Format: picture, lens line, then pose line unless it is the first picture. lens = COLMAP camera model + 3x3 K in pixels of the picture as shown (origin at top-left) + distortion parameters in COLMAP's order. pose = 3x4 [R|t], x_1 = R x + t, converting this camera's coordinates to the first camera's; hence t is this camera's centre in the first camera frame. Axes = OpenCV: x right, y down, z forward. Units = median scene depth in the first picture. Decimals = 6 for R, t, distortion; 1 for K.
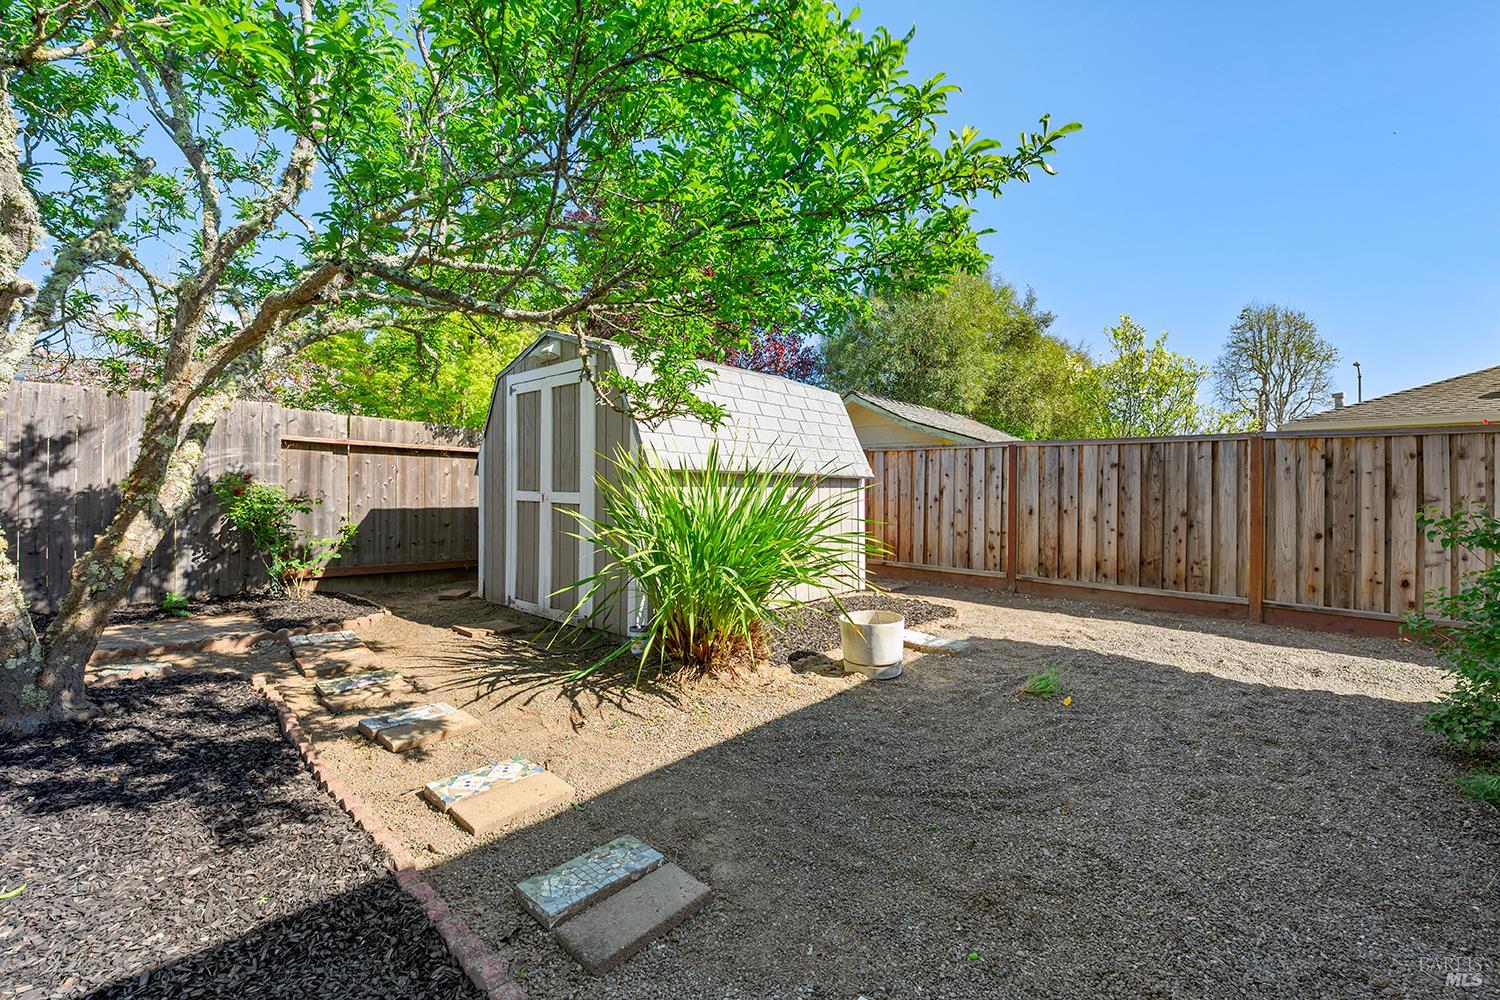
lens RADIAL K [[611.9, 0, 742.2], [0, 611.9, 493.6], [0, 0, 1]] dist [-0.003088, -0.000146]
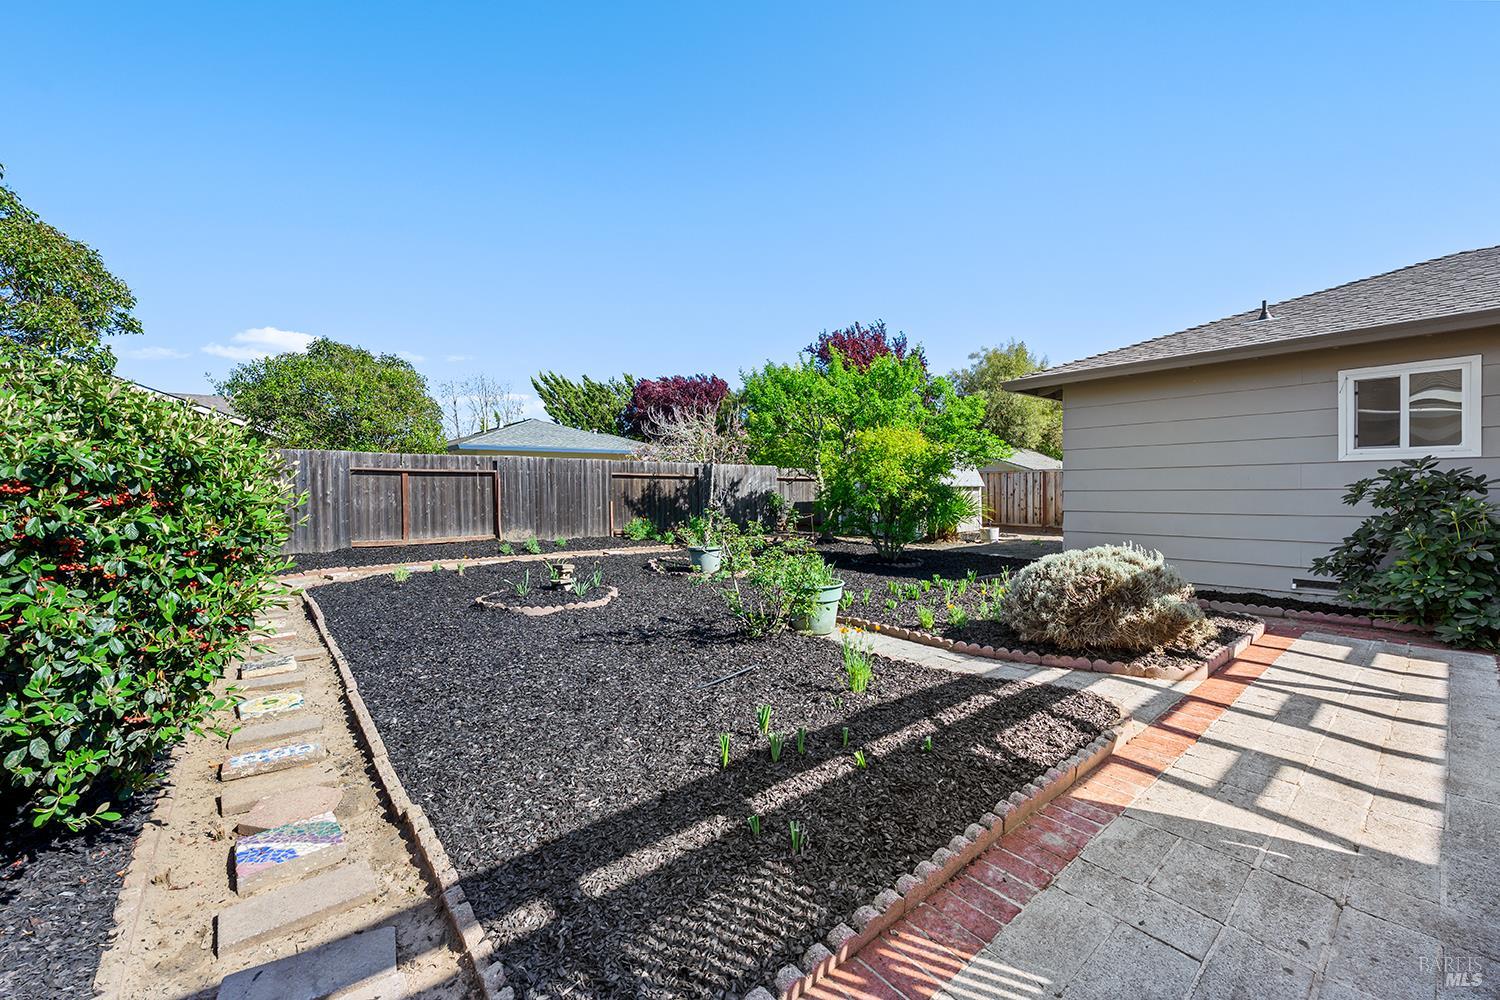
lens RADIAL K [[611.9, 0, 742.2], [0, 611.9, 493.6], [0, 0, 1]] dist [-0.003088, -0.000146]
pose [[0.991006, -0.021370, -0.132098, -0.458623], [0.021536, 0.999768, -0.000171, -0.018608], [0.132071, -0.002676, 0.991237, -1.691144]]
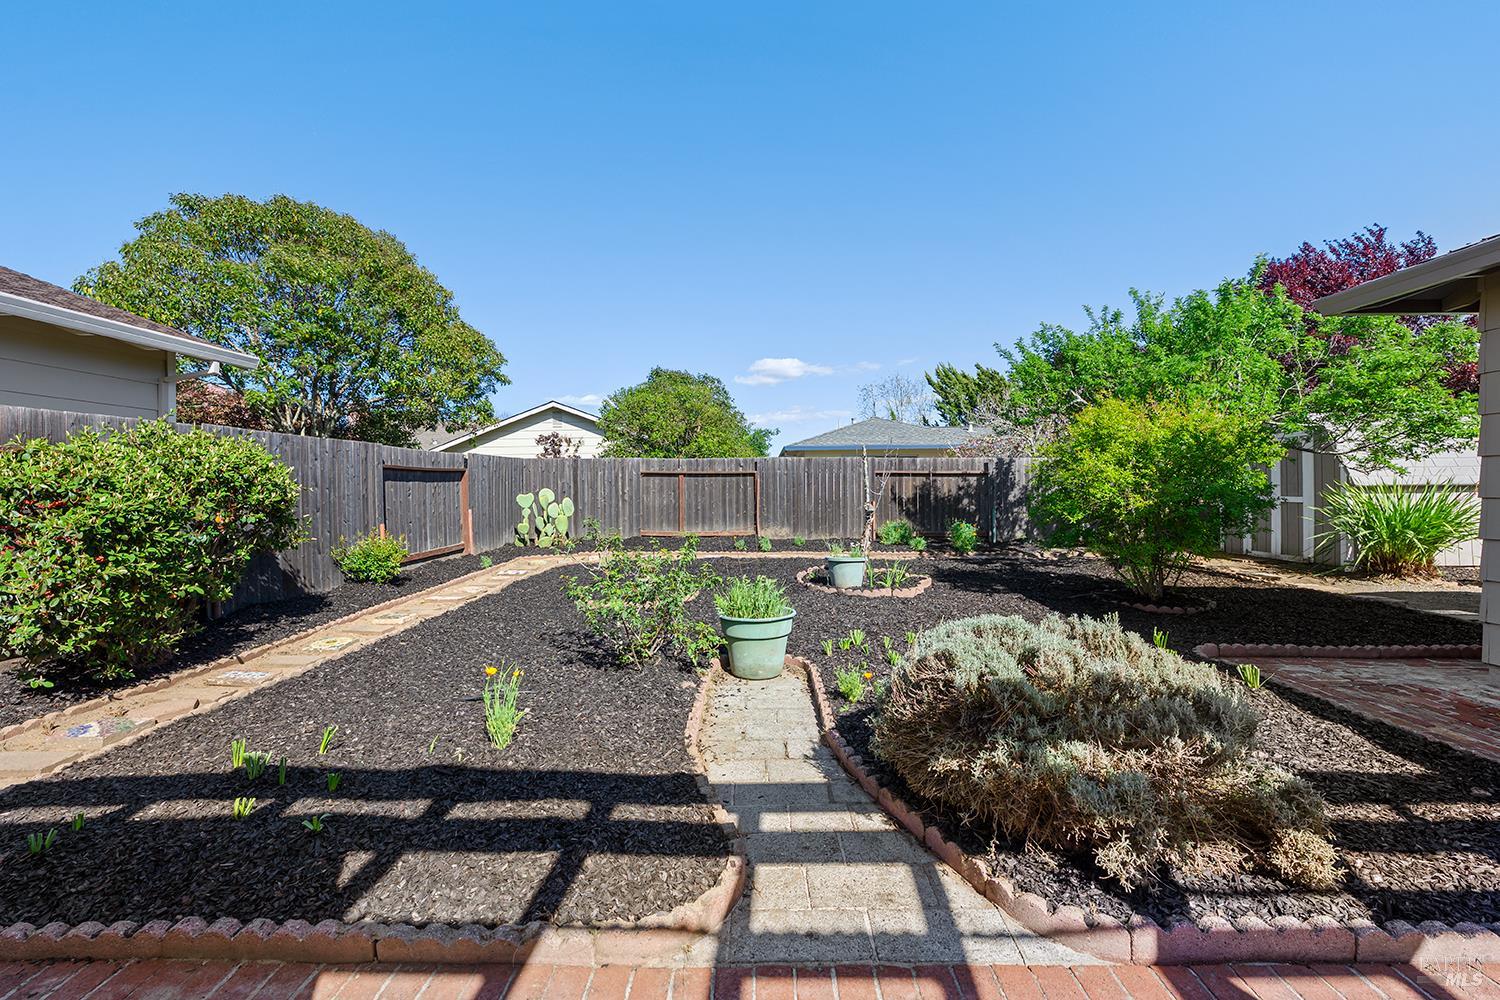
lens RADIAL K [[611.9, 0, 742.2], [0, 611.9, 493.6], [0, 0, 1]] dist [-0.003088, -0.000146]
pose [[0.657152, -0.012207, -0.753660, 0.028695], [0.013608, 0.999898, -0.004330, -0.023352], [0.753636, -0.007410, 0.657251, -1.298549]]
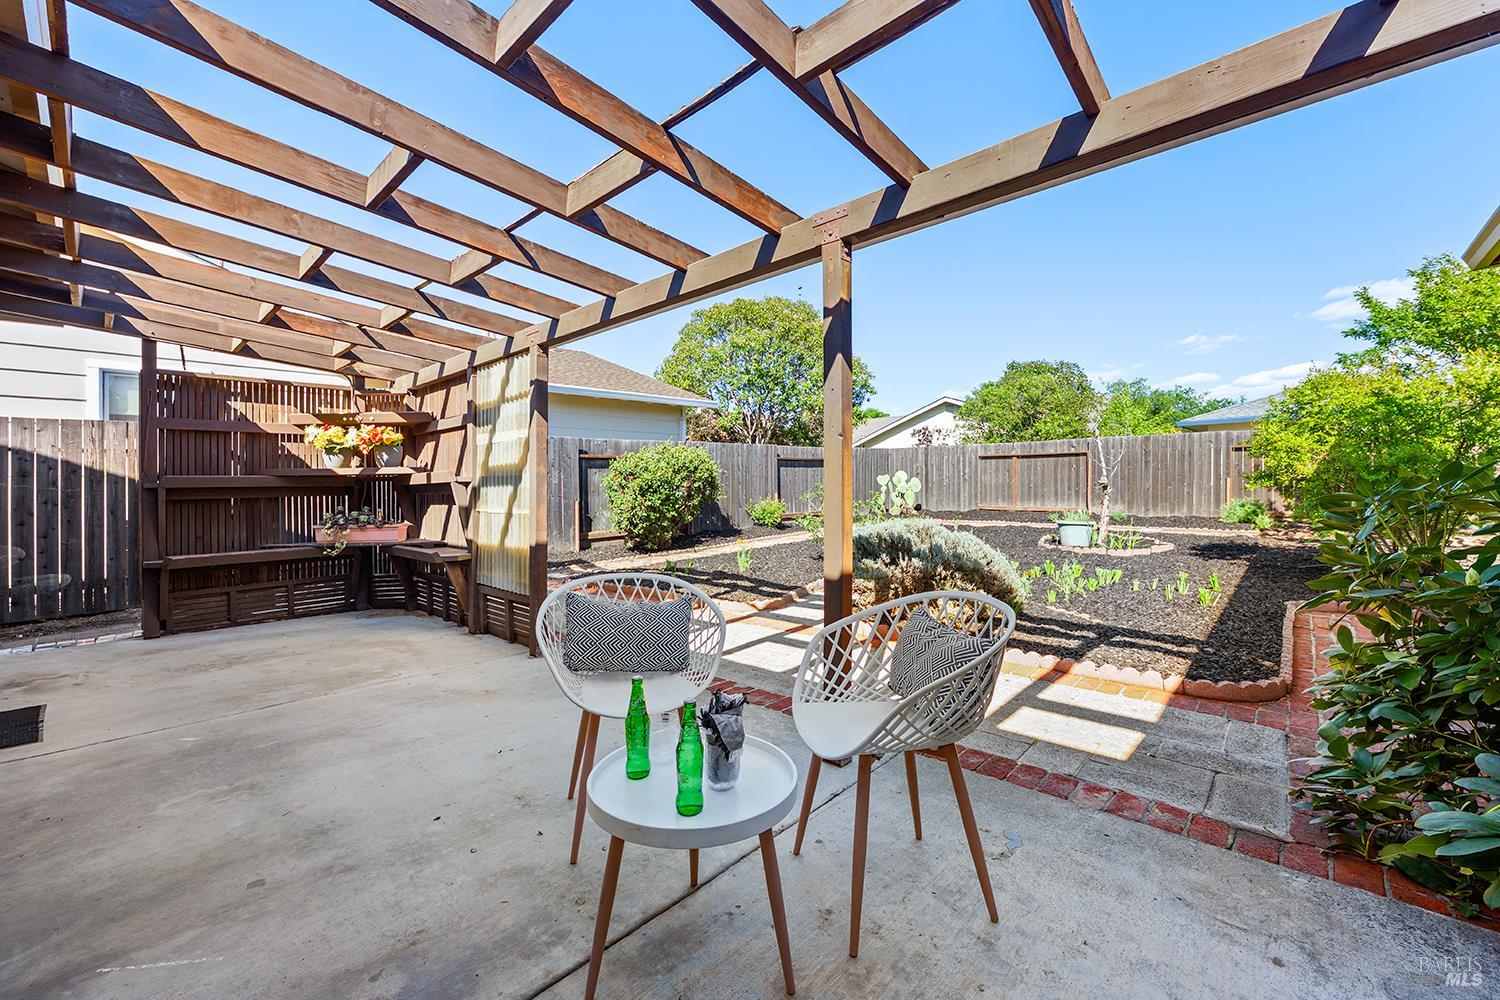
lens RADIAL K [[605.1, 0, 743.6], [0, 605.1, 478.2], [0, 0, 1]] dist [-0.000748, -0.000171]
pose [[-0.011244, -0.019456, -0.999747, 0.656821], [0.016642, 0.999669, -0.019641, 0.011480], [0.999798, -0.016859, -0.010916, -1.121454]]
